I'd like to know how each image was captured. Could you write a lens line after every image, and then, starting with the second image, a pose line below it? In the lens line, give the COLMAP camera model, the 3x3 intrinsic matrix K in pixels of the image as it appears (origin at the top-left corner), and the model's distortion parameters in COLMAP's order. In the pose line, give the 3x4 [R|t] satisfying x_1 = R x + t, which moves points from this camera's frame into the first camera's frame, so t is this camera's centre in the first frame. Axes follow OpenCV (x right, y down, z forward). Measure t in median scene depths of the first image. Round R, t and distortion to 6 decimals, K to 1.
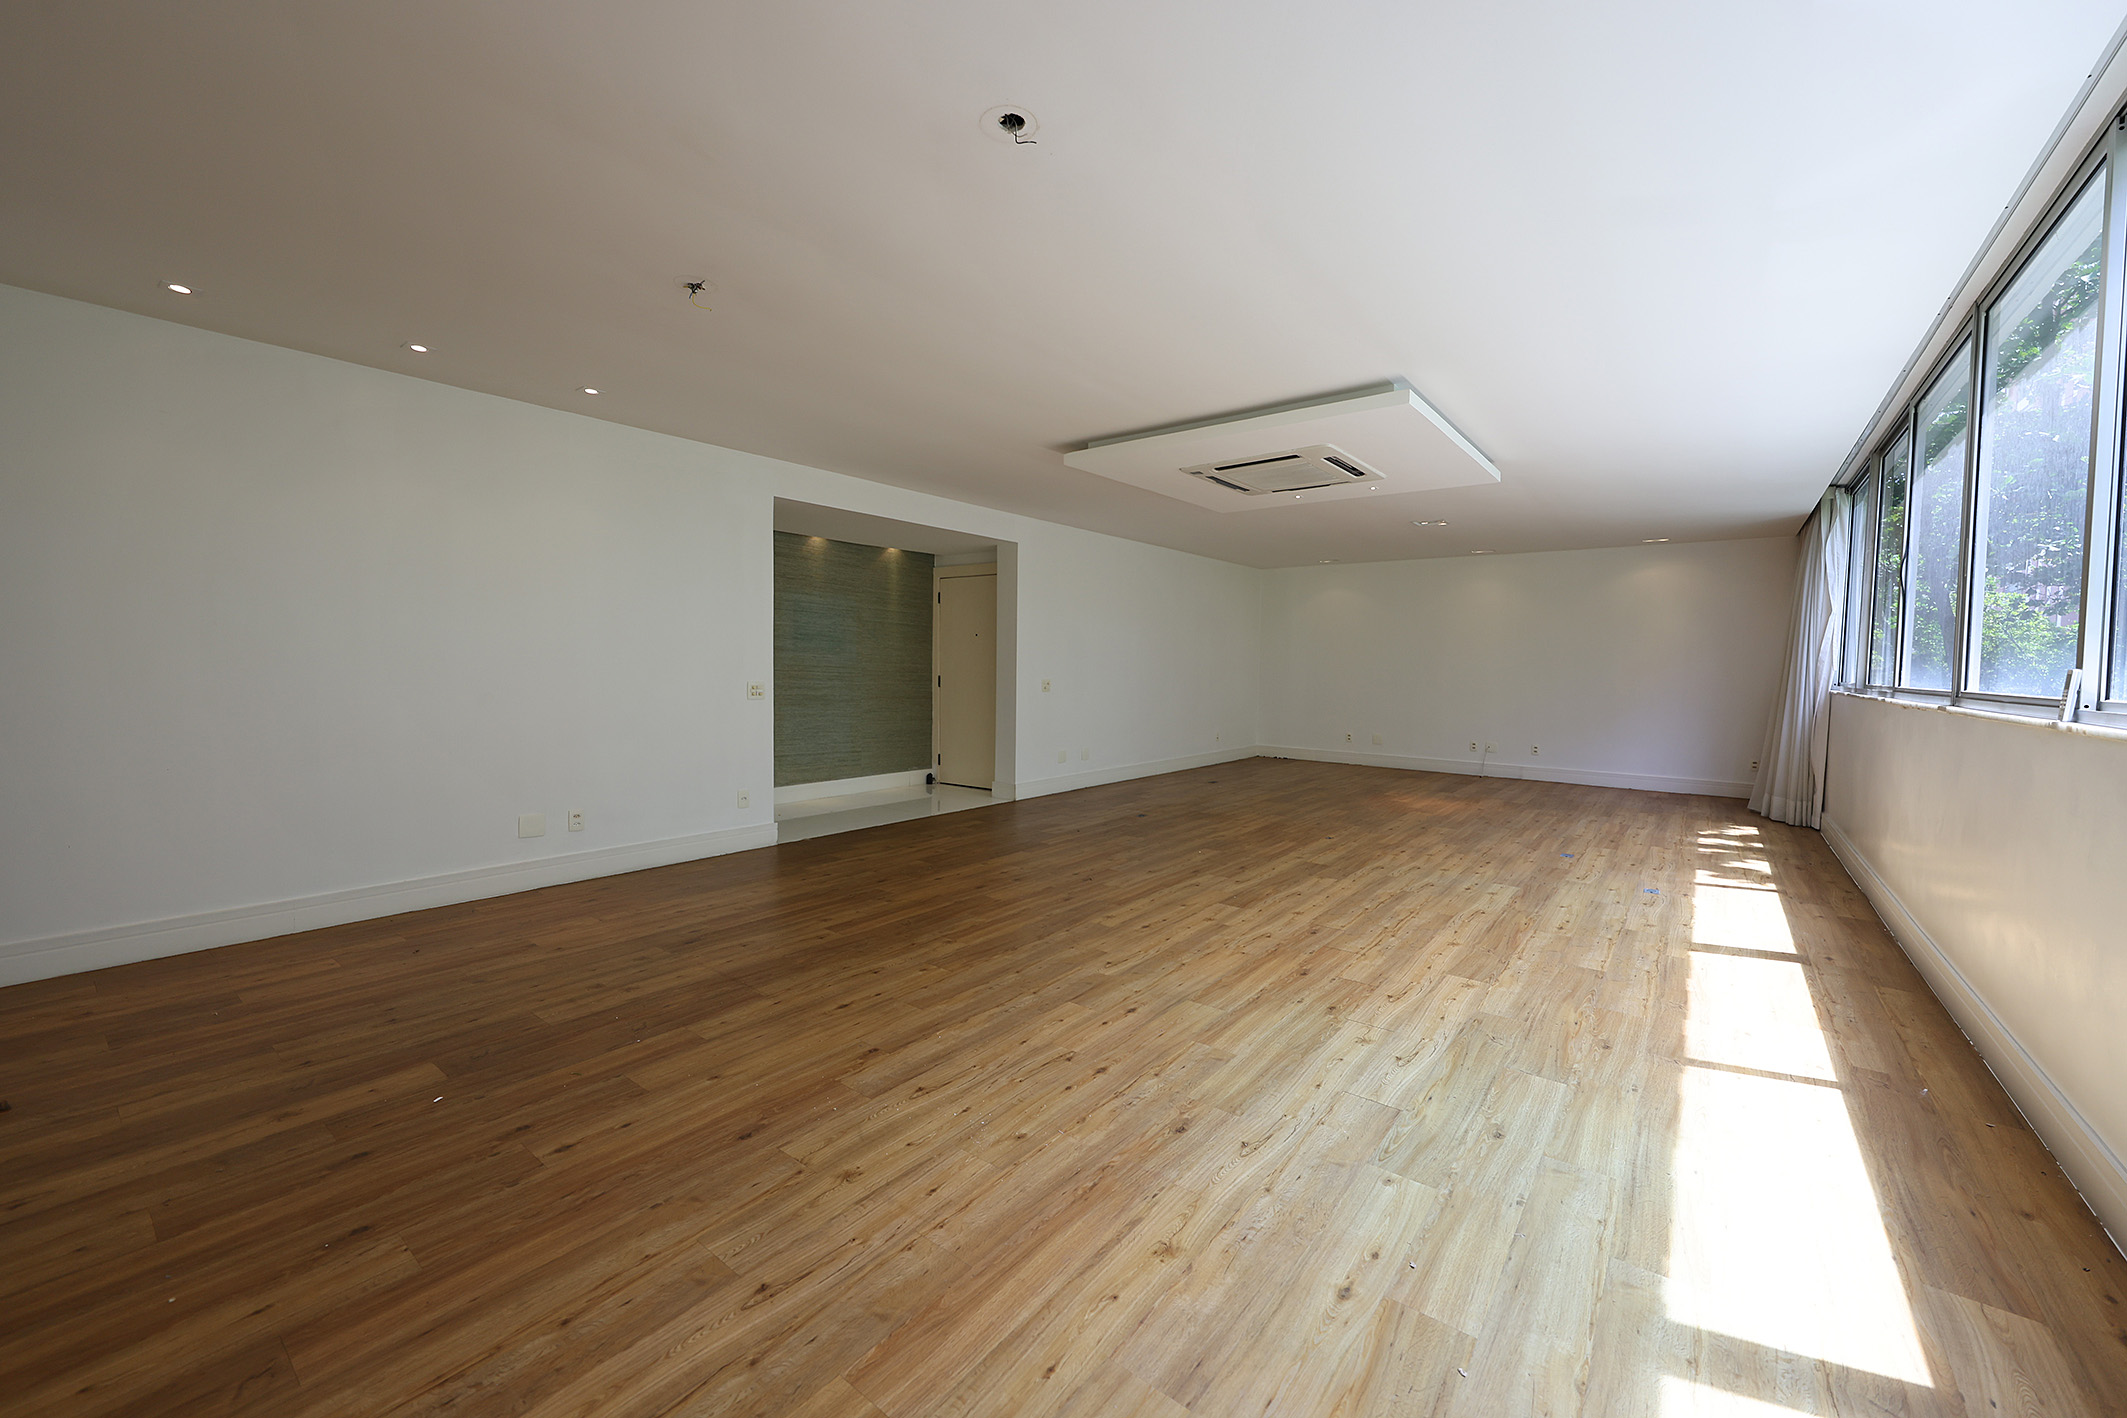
lens RADIAL K [[830.7, 0, 1054.6], [0, 830.7, 708.1], [0, 0, 1]] dist [0.002634, -0.000495]
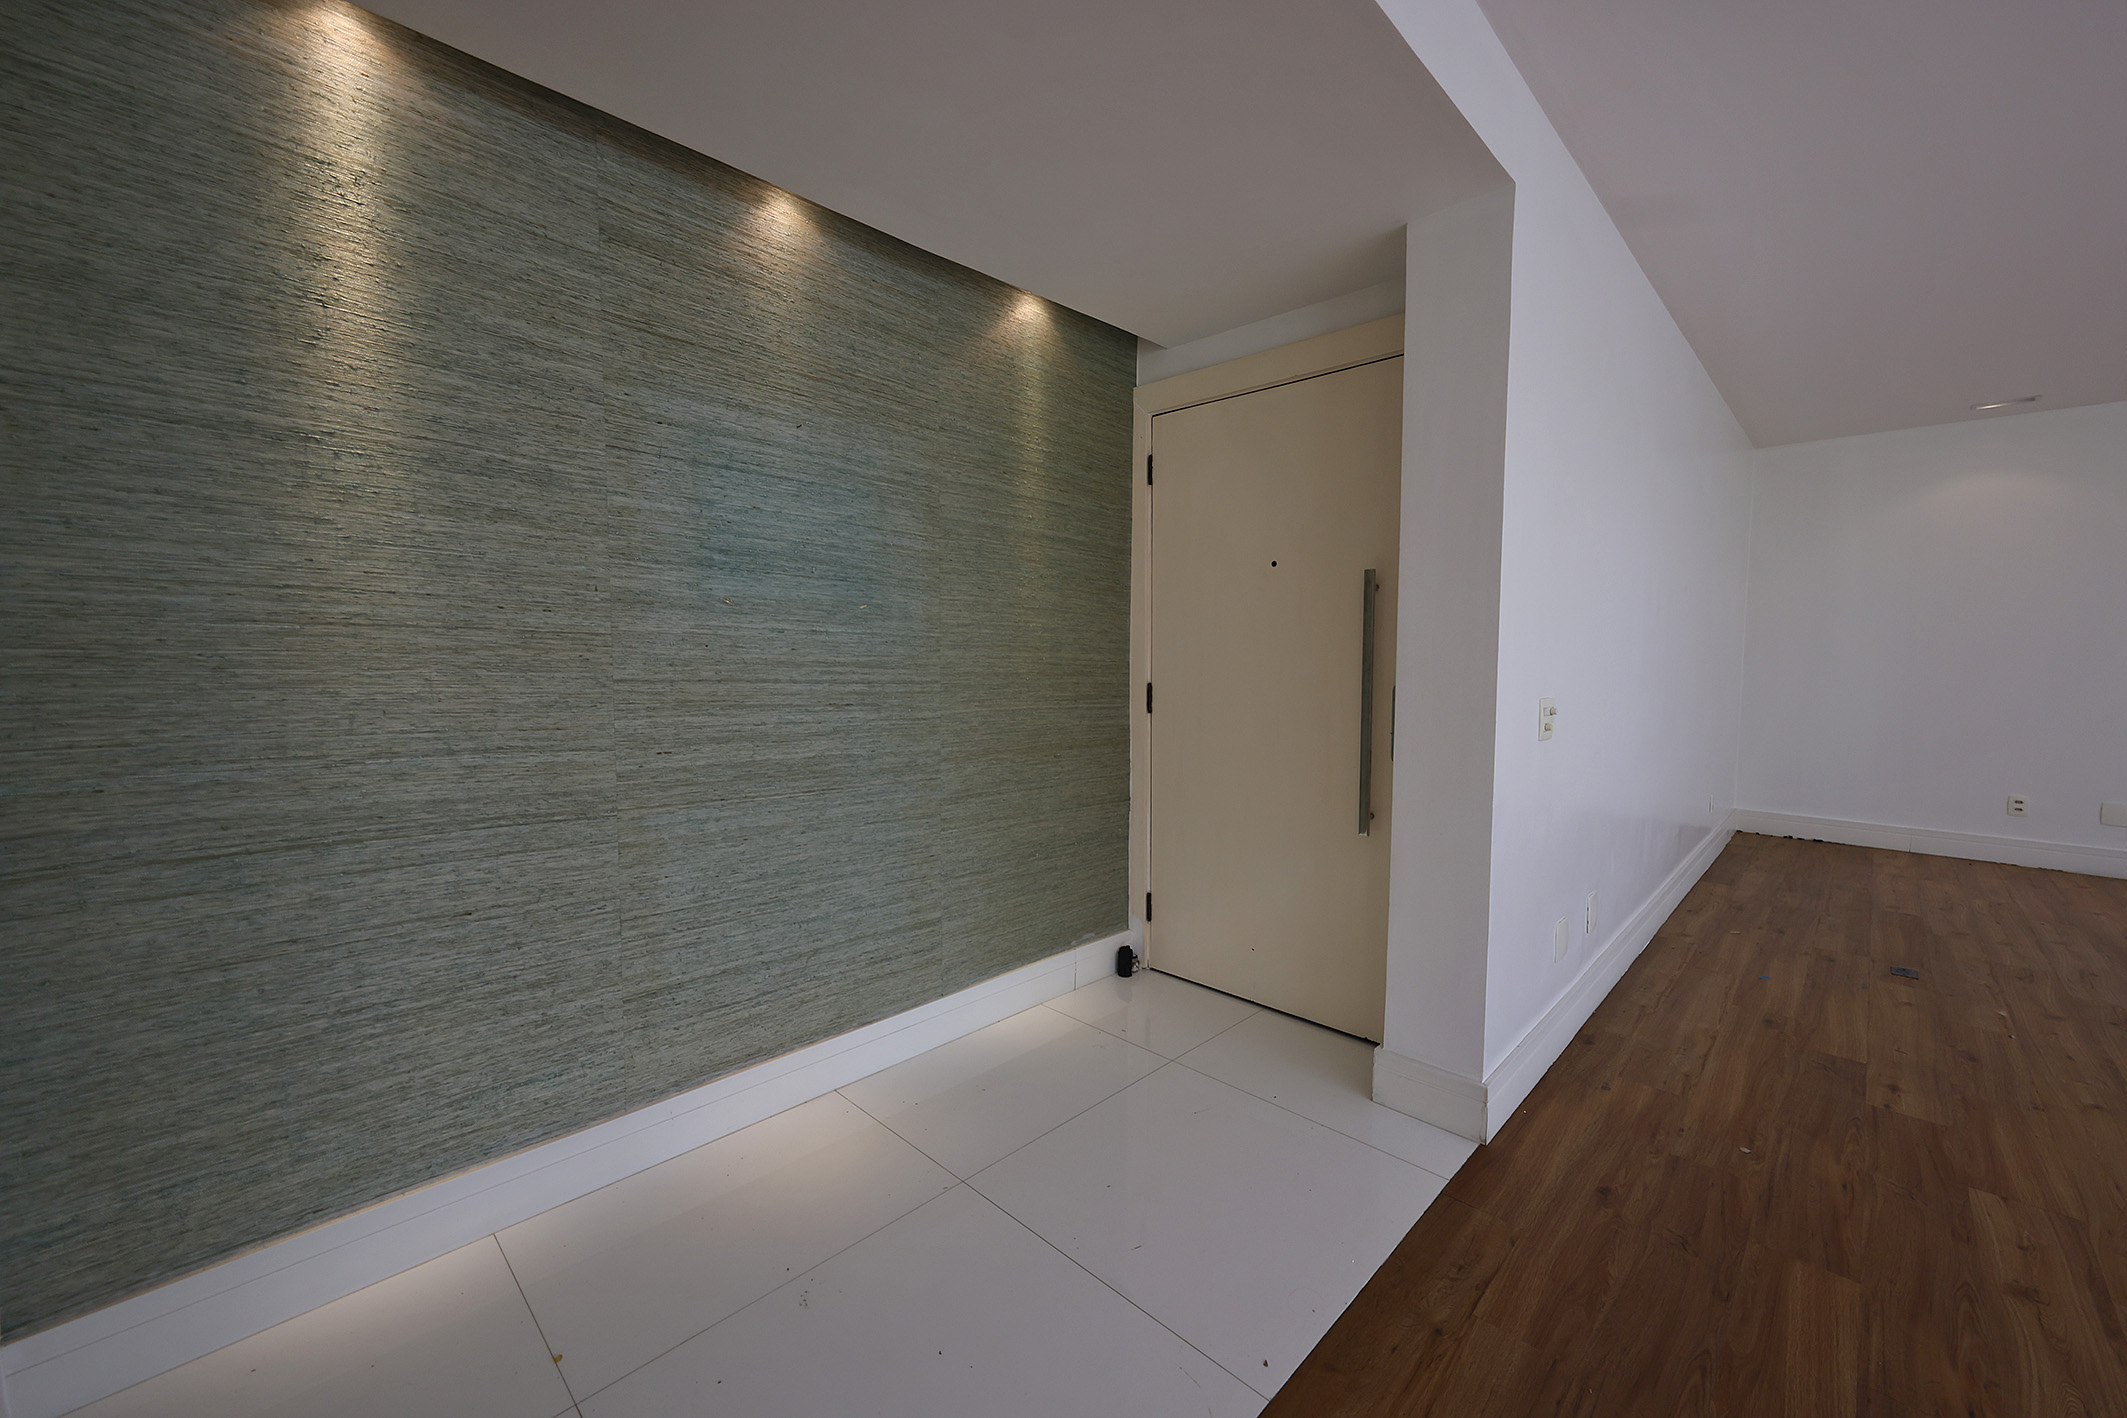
lens RADIAL K [[830.7, 0, 1052.7], [0, 830.7, 707.3], [0, 0, 1]] dist [0.002634, -0.000495]
pose [[0.993542, -0.005705, -0.113325, -0.346668], [0.007199, 0.999892, 0.012776, -0.083308], [0.113240, -0.013509, 0.993476, 1.558276]]
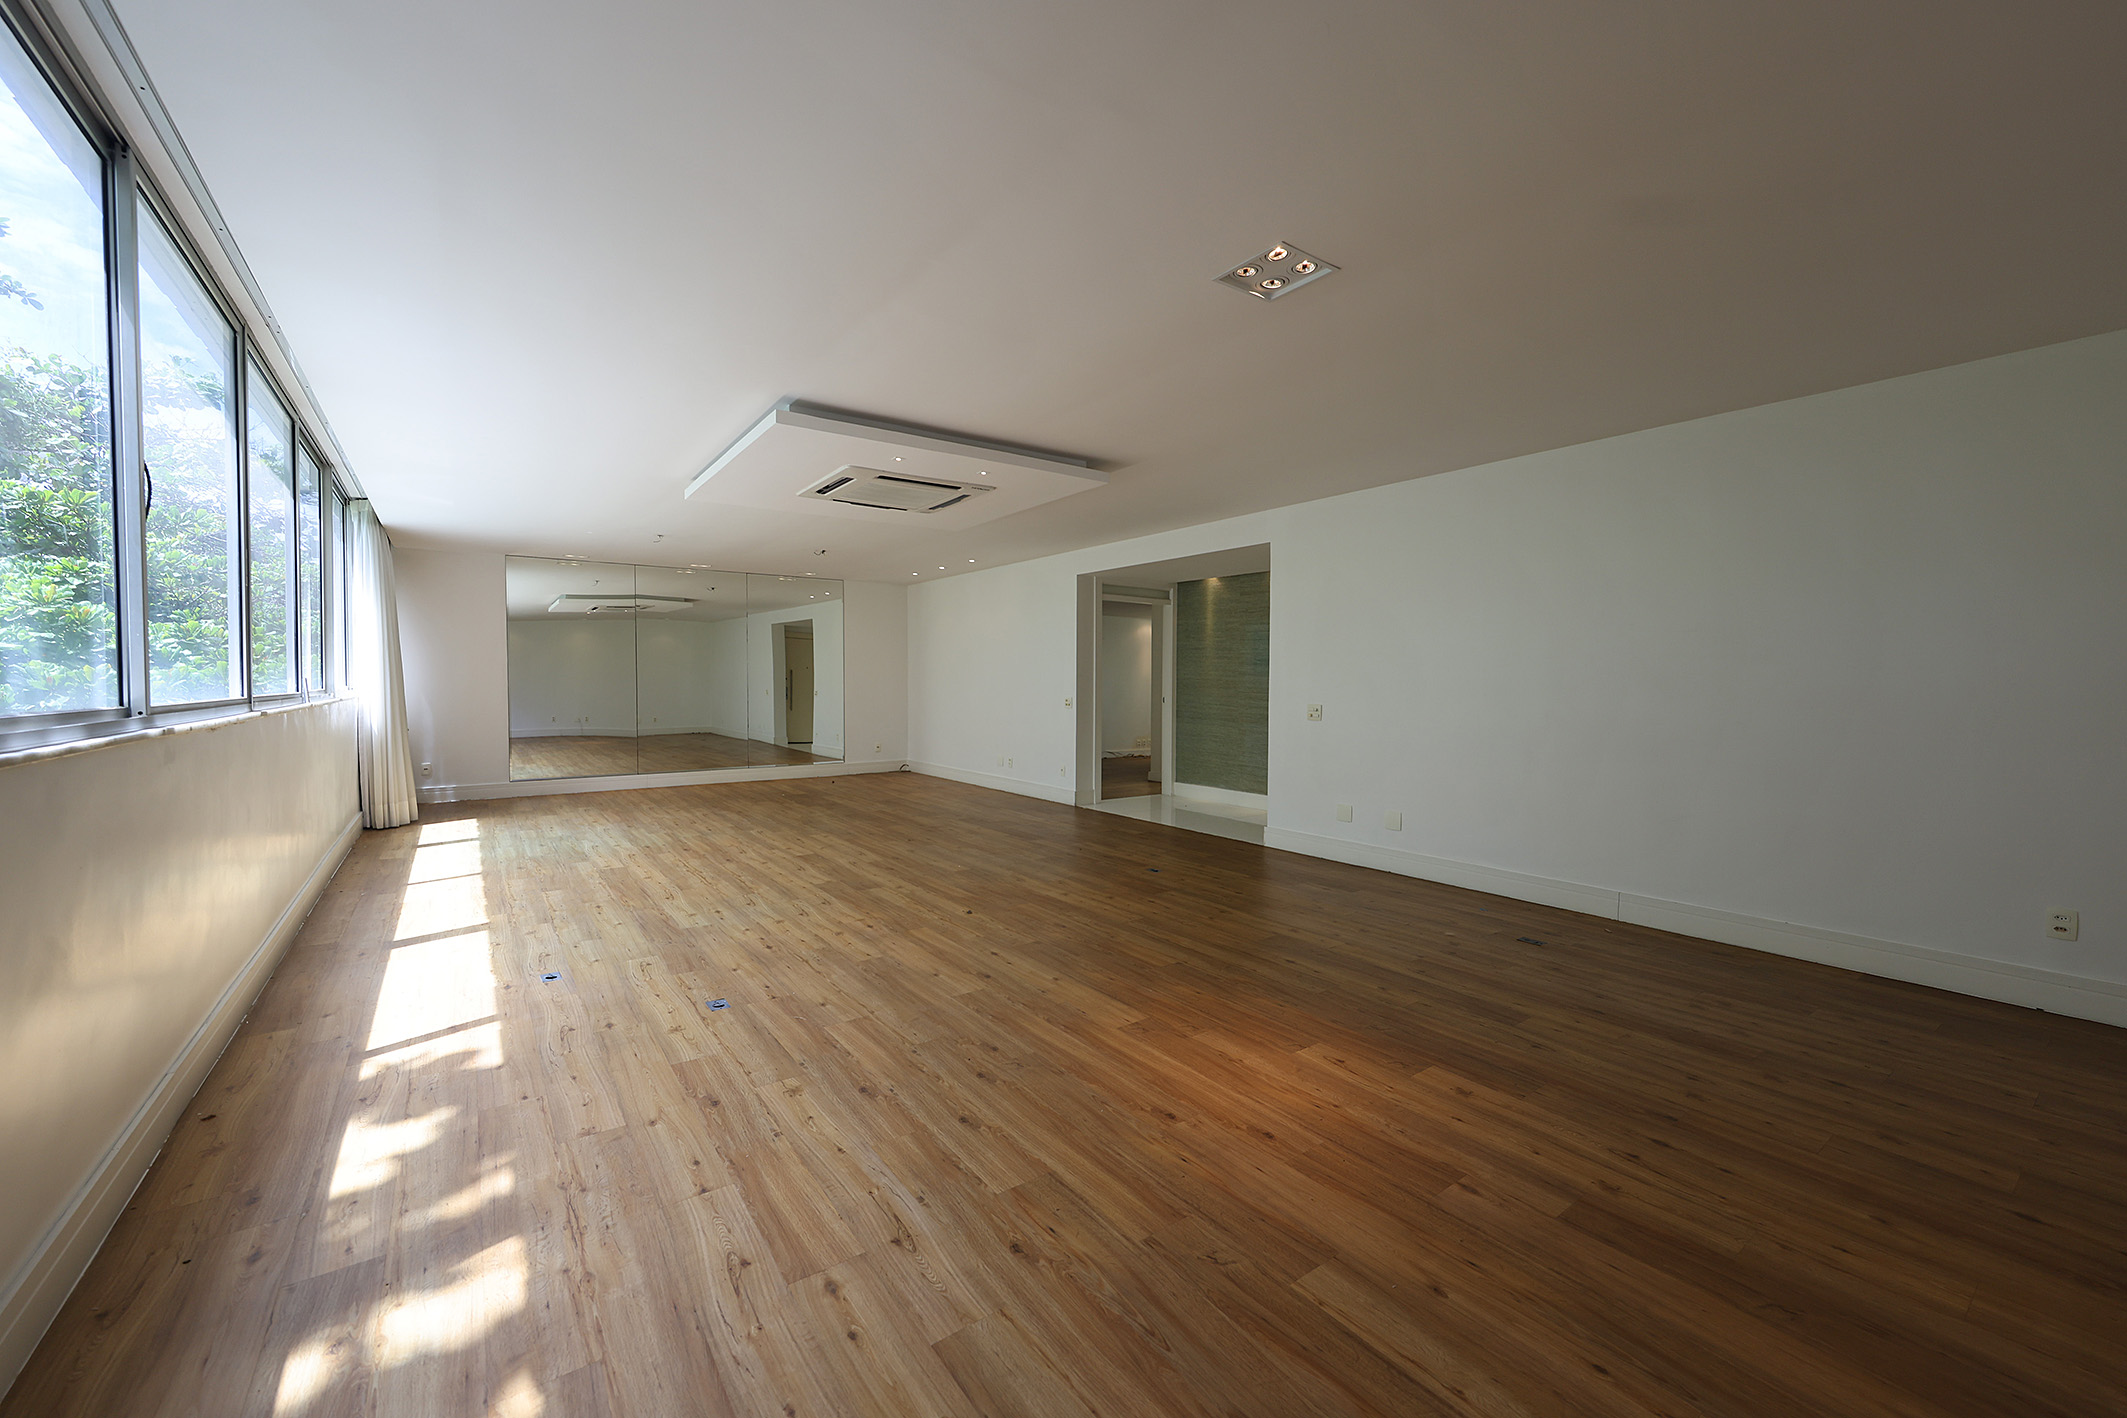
lens RADIAL K [[830.7, 0, 1064.6], [0, 830.7, 701.6], [0, 0, 1]] dist [0.002634, -0.000495]
pose [[-0.272755, 0.008049, -0.962050, 1.803282], [-0.059166, 0.997932, 0.025124, -0.097983], [0.960263, 0.063774, -0.271714, 2.247394]]
